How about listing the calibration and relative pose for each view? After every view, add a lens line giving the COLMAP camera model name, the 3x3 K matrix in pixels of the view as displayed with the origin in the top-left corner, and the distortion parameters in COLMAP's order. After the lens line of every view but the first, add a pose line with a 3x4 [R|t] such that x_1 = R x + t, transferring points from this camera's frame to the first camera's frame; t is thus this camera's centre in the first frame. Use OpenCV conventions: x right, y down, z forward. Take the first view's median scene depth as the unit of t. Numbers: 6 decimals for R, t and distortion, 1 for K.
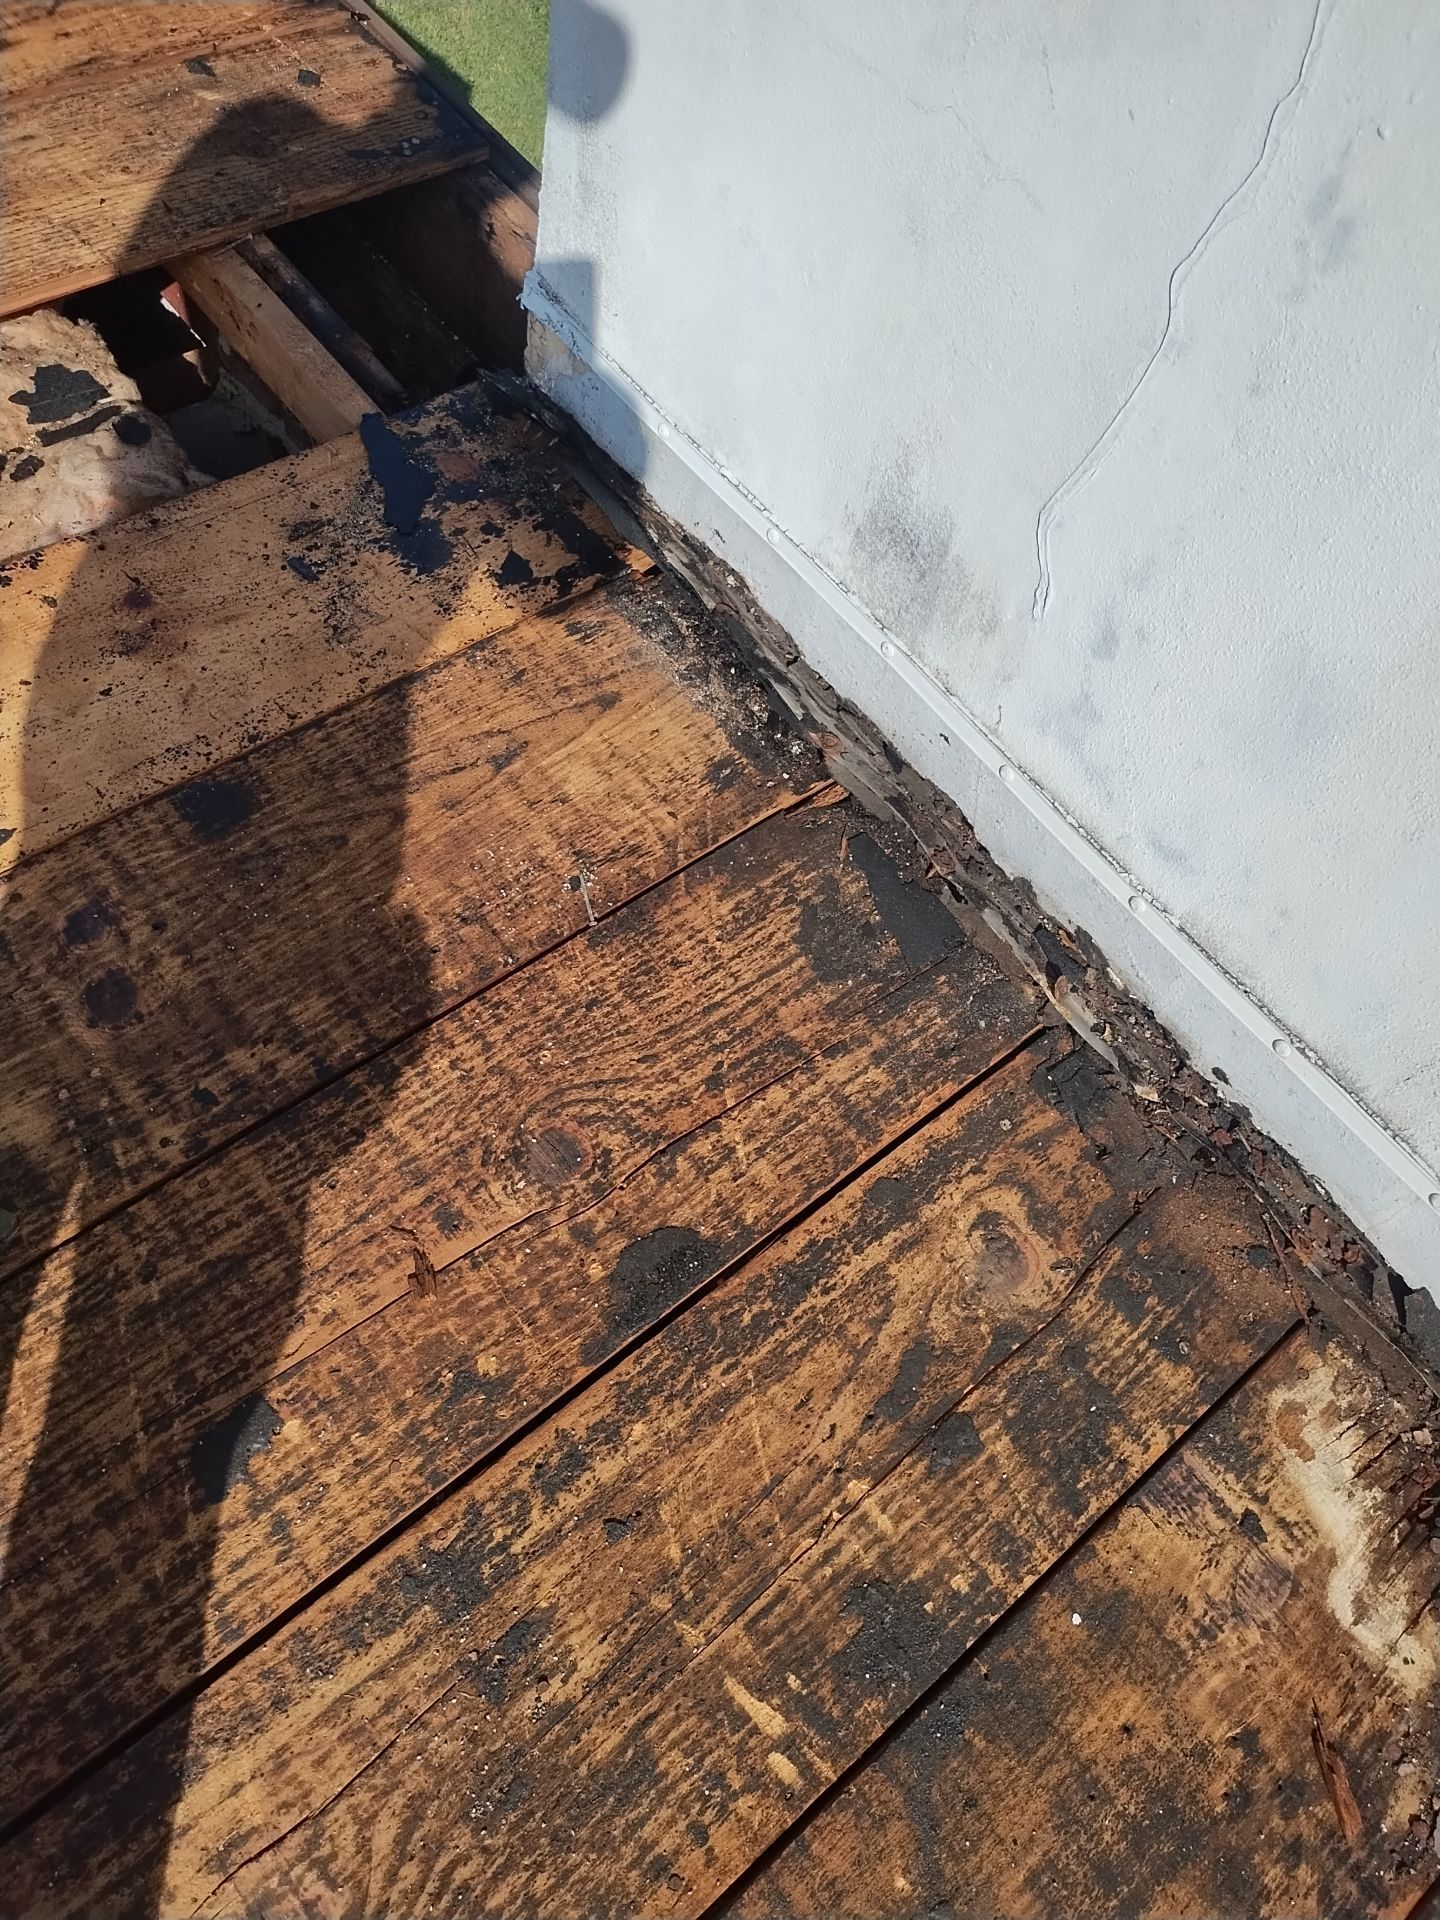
lens RADIAL K [[1671.6, 0, 646.7], [0, 1671.6, 962.6], [0, 0, 1]] dist [0.001194, -0.215041]
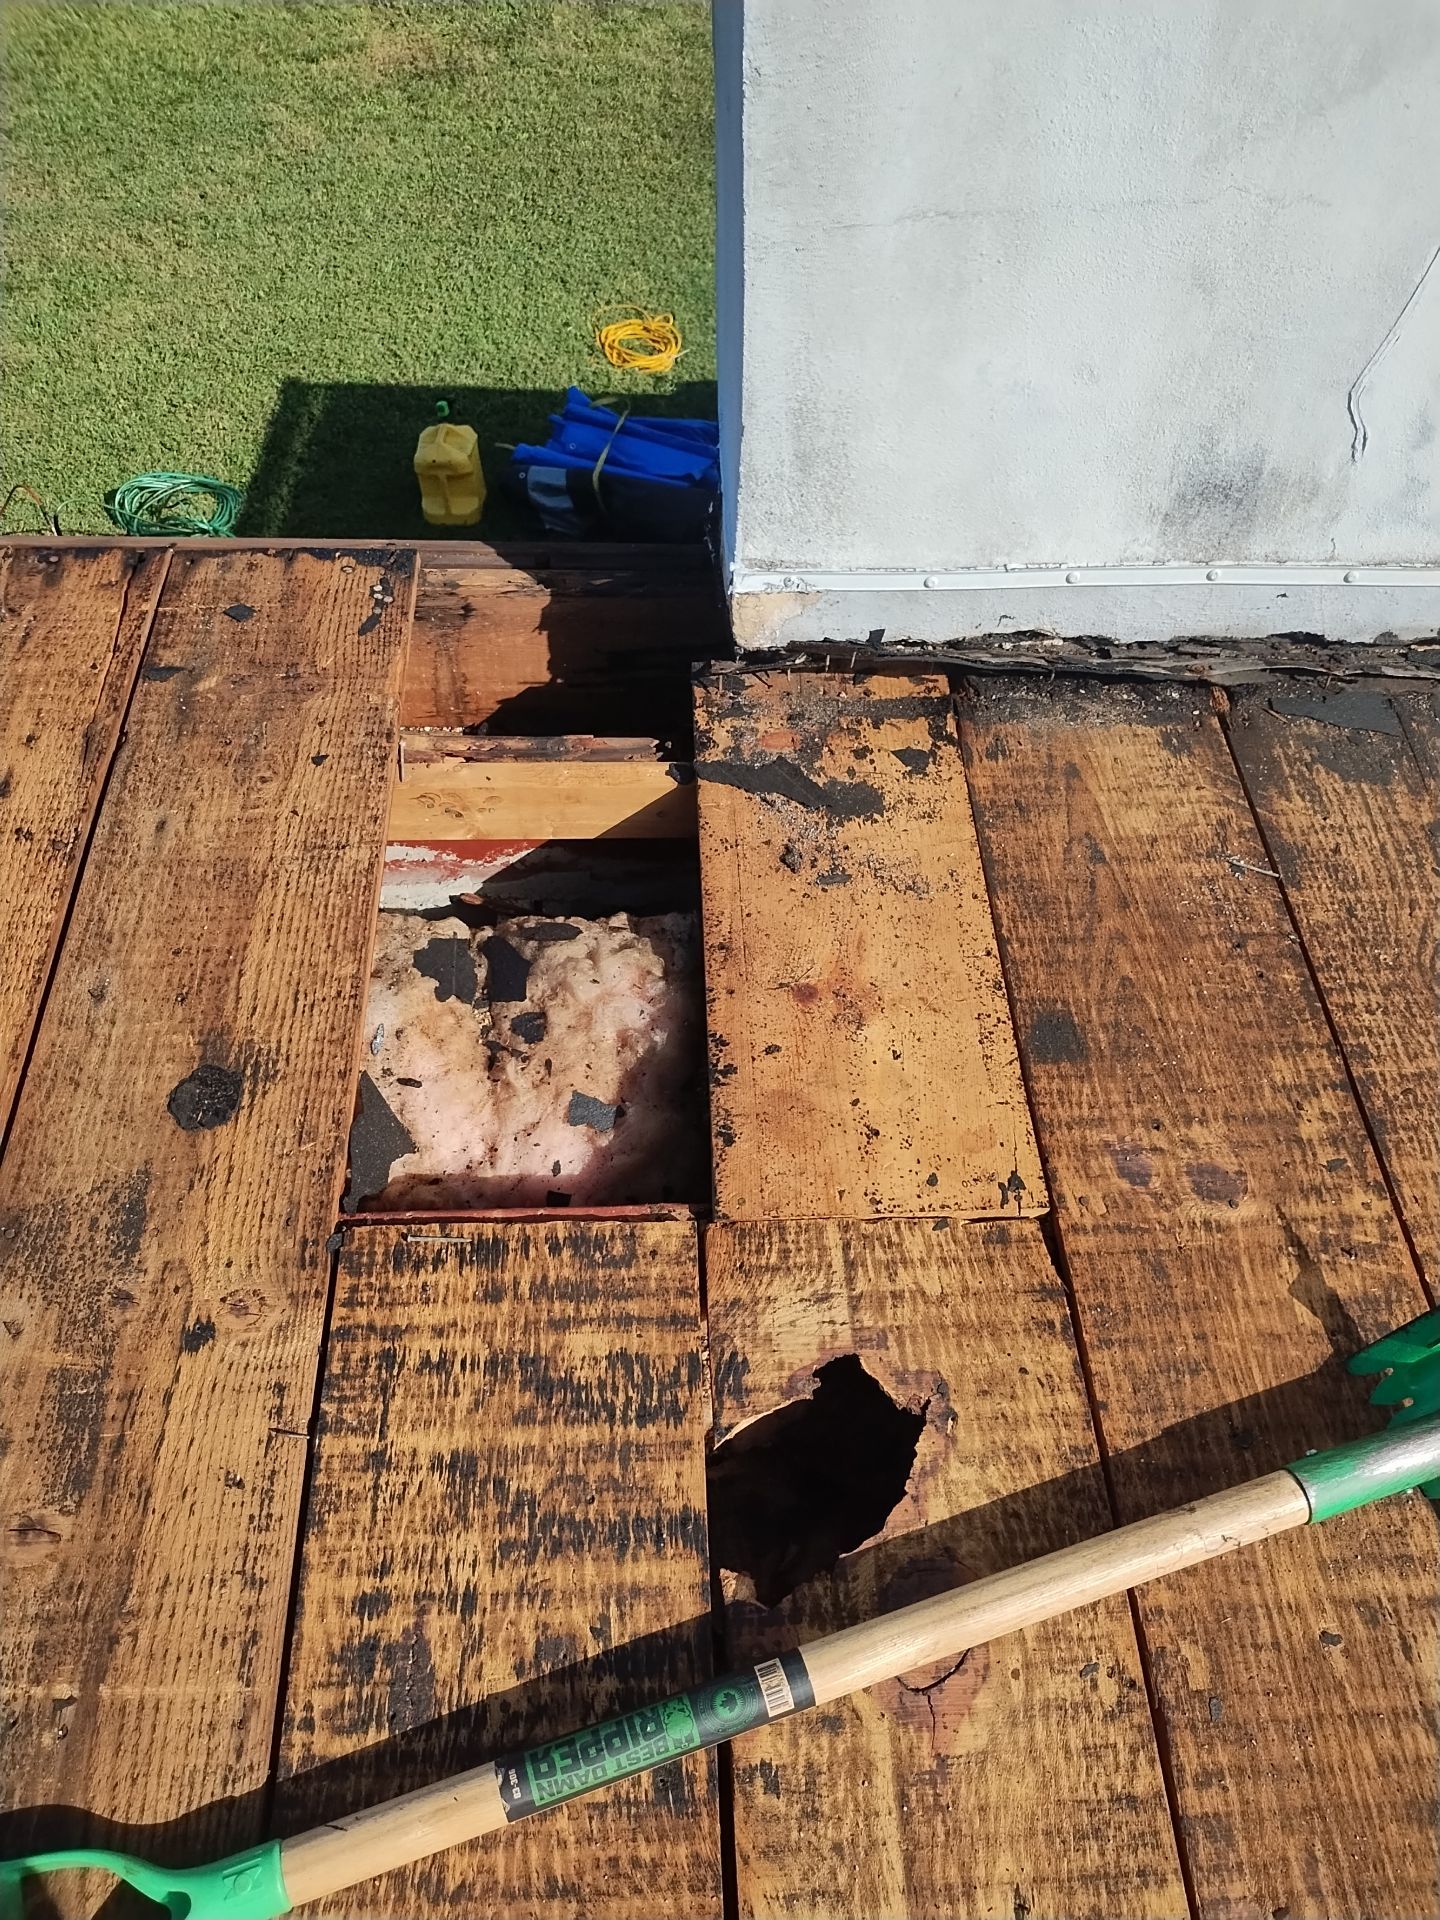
lens RADIAL K [[1671.6, 0, 646.7], [0, 1671.6, 962.6], [0, 0, 1]] dist [0.001194, -0.215041]
pose [[0.608385, -0.717333, 0.339559, -0.749727], [0.736215, 0.669890, 0.096101, -0.426825], [-0.296404, 0.191522, 0.935662, 0.013800]]
